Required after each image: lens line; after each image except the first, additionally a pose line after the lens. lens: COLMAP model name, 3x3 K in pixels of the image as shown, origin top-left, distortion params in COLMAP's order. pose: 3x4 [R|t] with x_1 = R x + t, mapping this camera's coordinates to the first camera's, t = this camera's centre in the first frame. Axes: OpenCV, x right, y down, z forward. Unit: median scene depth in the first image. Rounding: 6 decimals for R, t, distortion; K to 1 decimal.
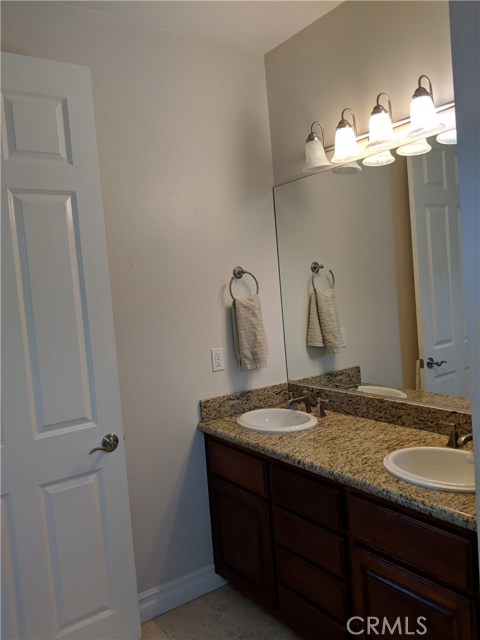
lens RADIAL K [[503.2, 0, 240.0], [0, 503.2, 320.0], [0, 0, 1]] dist [0.058533, -0.094732]
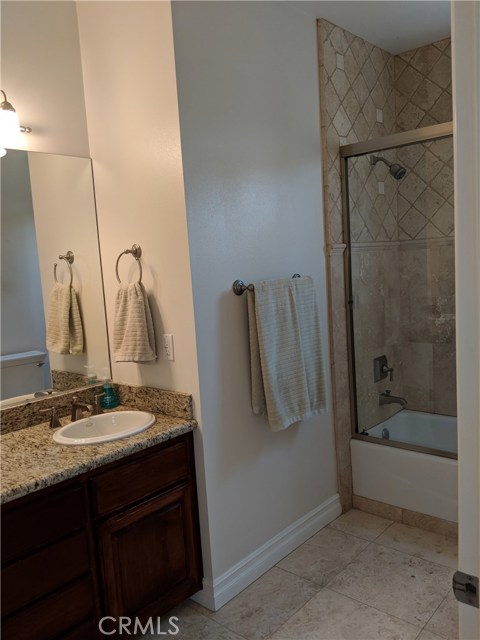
lens RADIAL K [[503.2, 0, 240.0], [0, 503.2, 320.0], [0, 0, 1]] dist [0.058533, -0.094732]
pose [[-0.205899, -0.022630, 0.978312, -0.872492], [0.140526, 0.988687, 0.052445, 0.010350], [-0.968431, 0.148276, -0.200390, 0.883542]]
